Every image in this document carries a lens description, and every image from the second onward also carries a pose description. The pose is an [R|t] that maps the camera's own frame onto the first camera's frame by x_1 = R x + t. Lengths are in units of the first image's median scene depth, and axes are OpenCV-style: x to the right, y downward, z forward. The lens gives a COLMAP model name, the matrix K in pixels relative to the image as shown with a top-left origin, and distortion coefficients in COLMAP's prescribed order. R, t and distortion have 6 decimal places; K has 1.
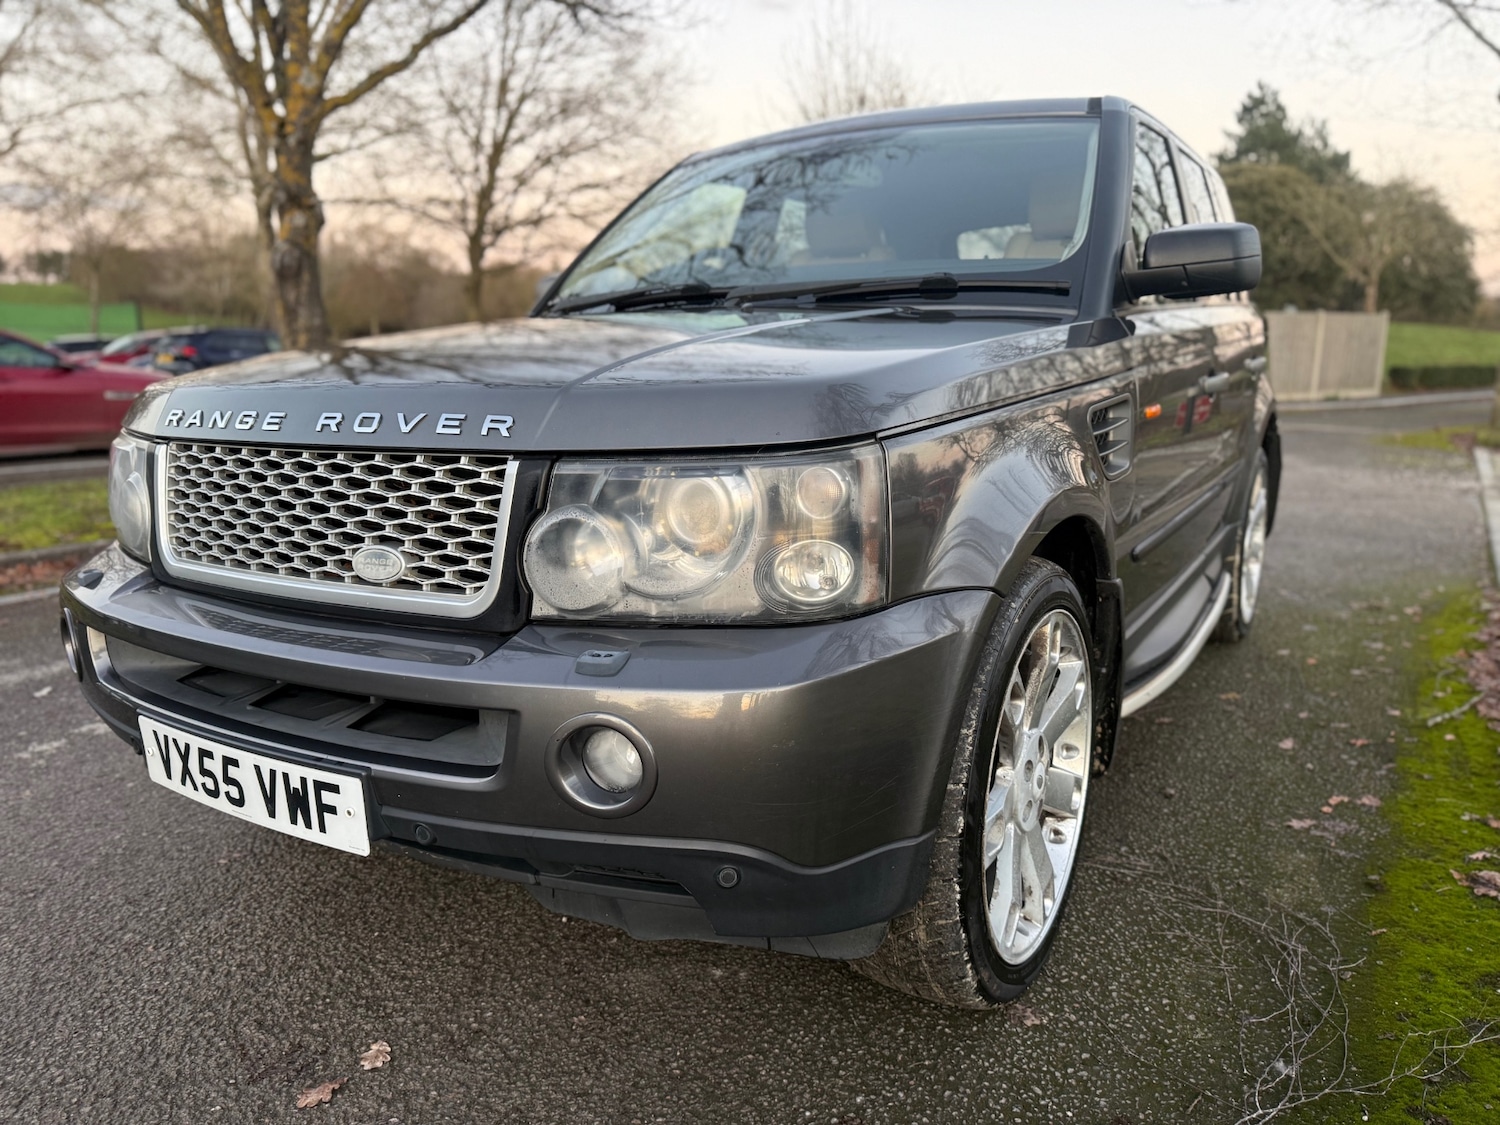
lens RADIAL K [[1073.2, 0, 750.0], [0, 1073.2, 562.5], [0, 0, 1]] dist [-0.001430, -0.006193]
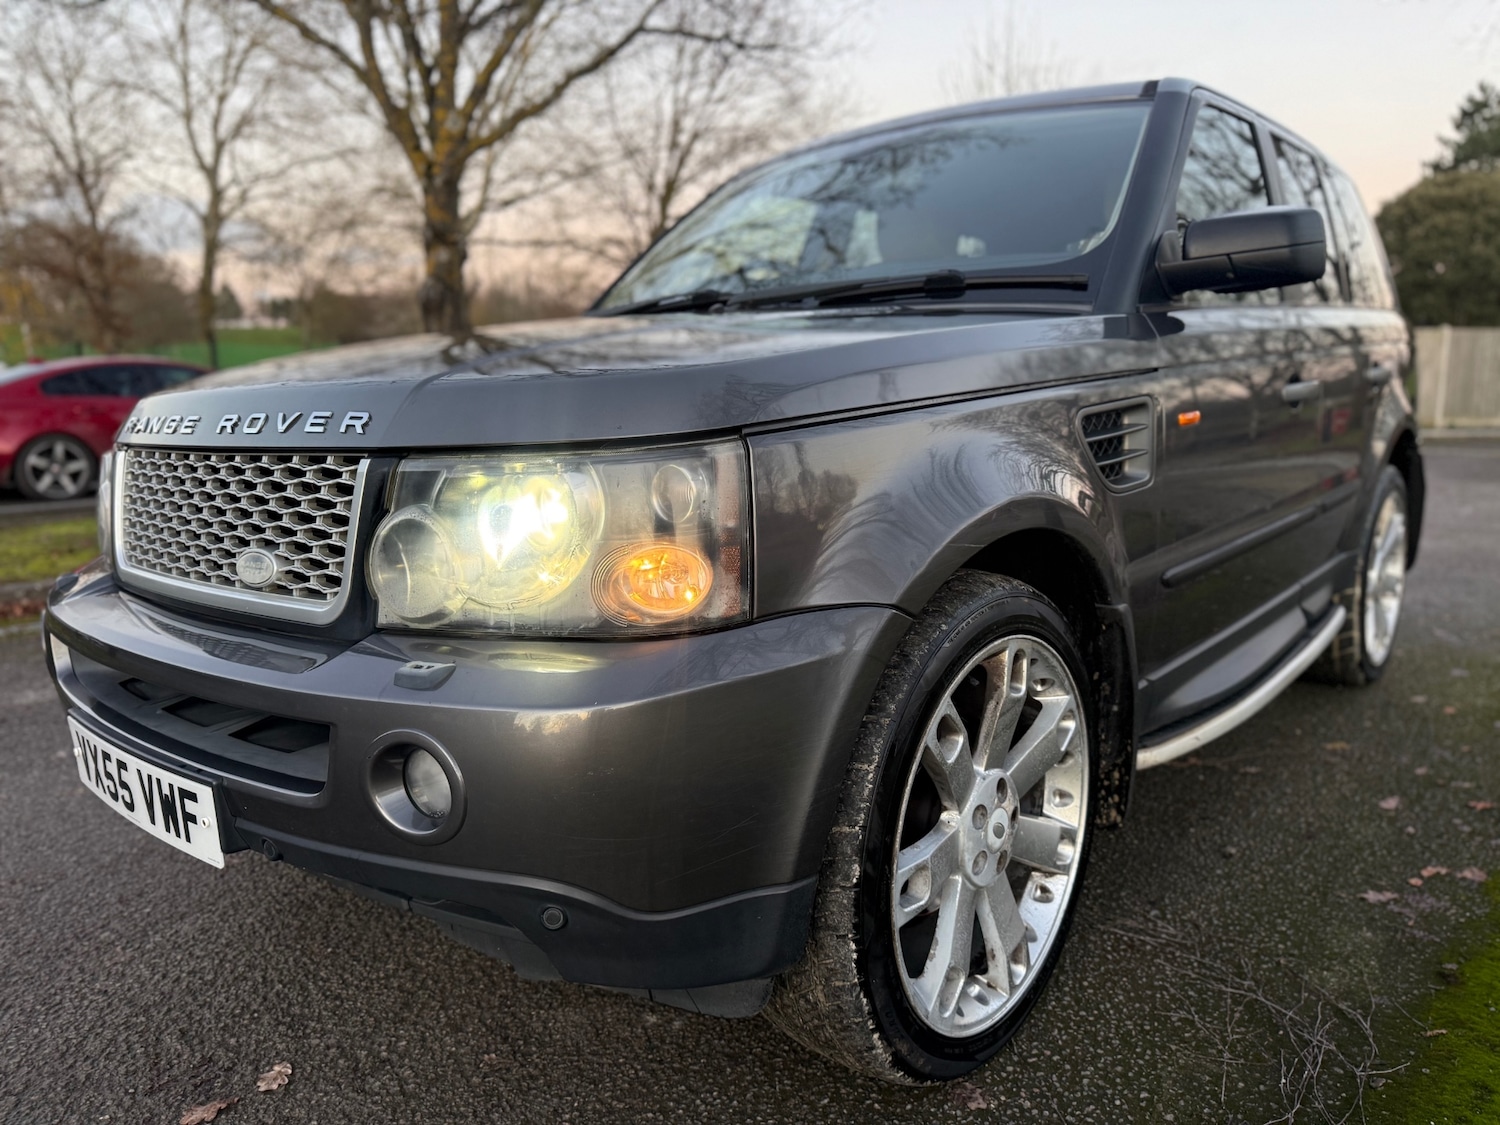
lens RADIAL K [[1073.2, 0, 750.0], [0, 1073.2, 562.5], [0, 0, 1]] dist [-0.001430, -0.006193]
pose [[0.987528, 0.014699, -0.156757, 0.215454], [-0.019098, 0.999464, -0.026594, 0.012233], [0.156282, 0.029256, 0.987279, 0.095259]]
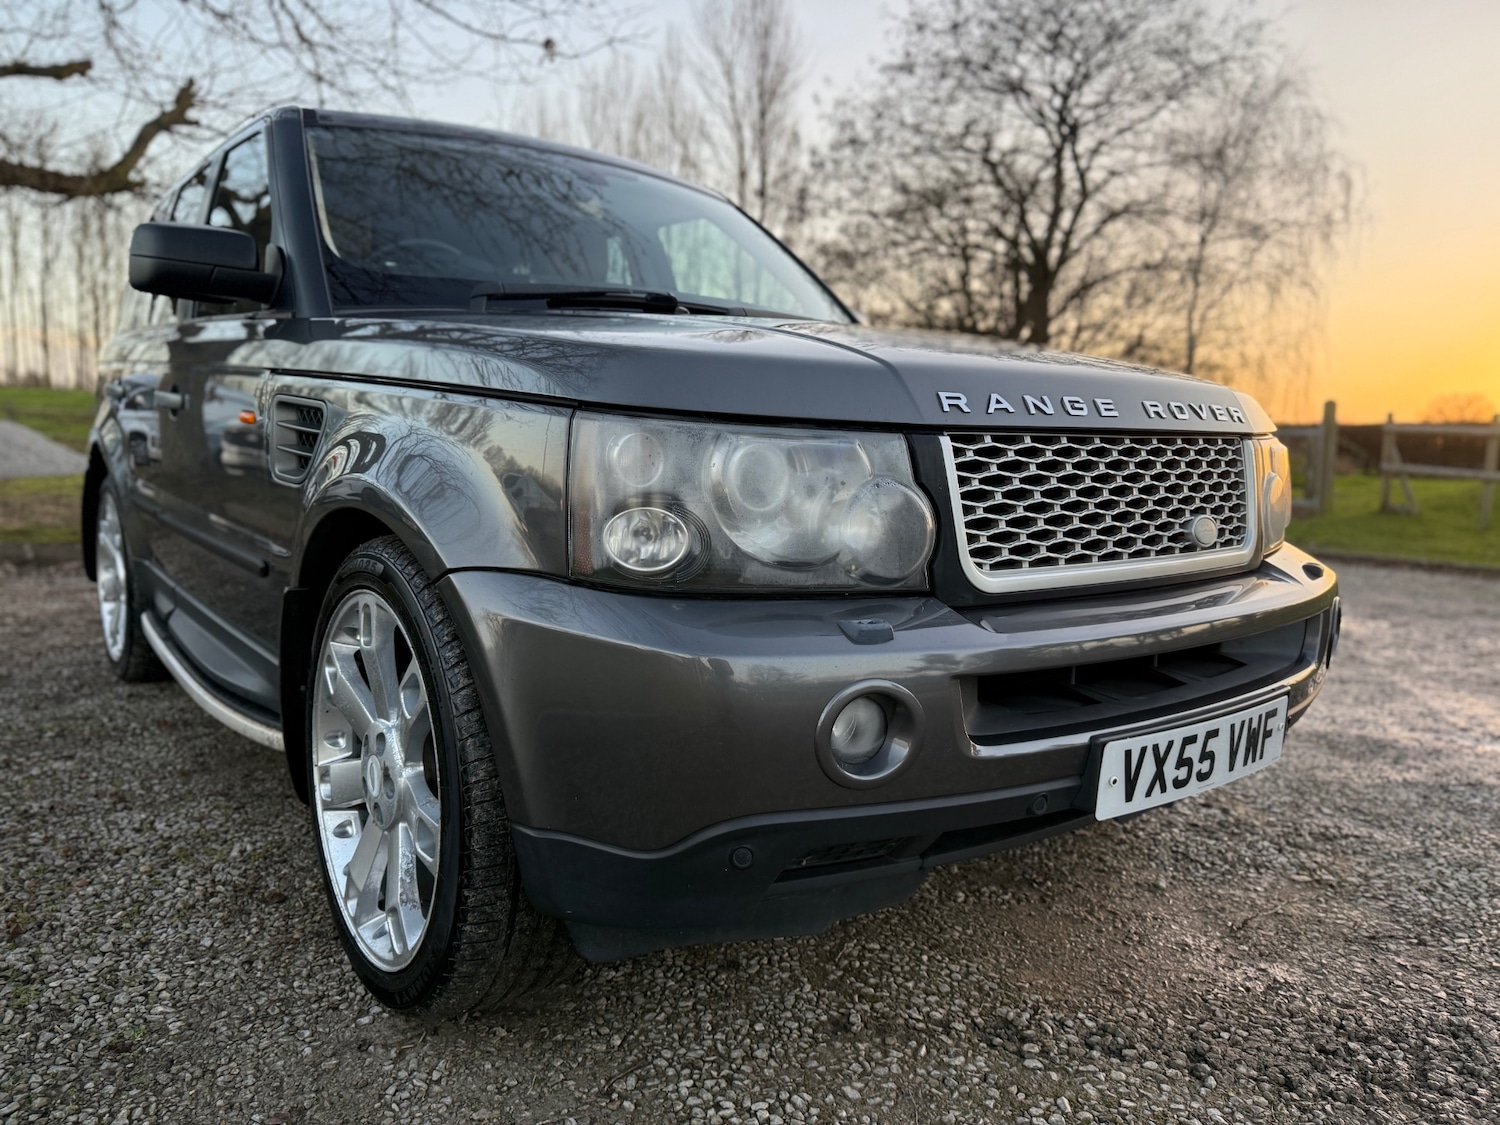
lens RADIAL K [[1073.2, 0, 750.0], [0, 1073.2, 562.5], [0, 0, 1]] dist [-0.001430, -0.006193]
pose [[0.330679, -0.084568, 0.939947, -1.405617], [0.140835, 0.989246, 0.039457, -0.070497], [-0.933176, 0.119330, 0.339033, 0.930304]]
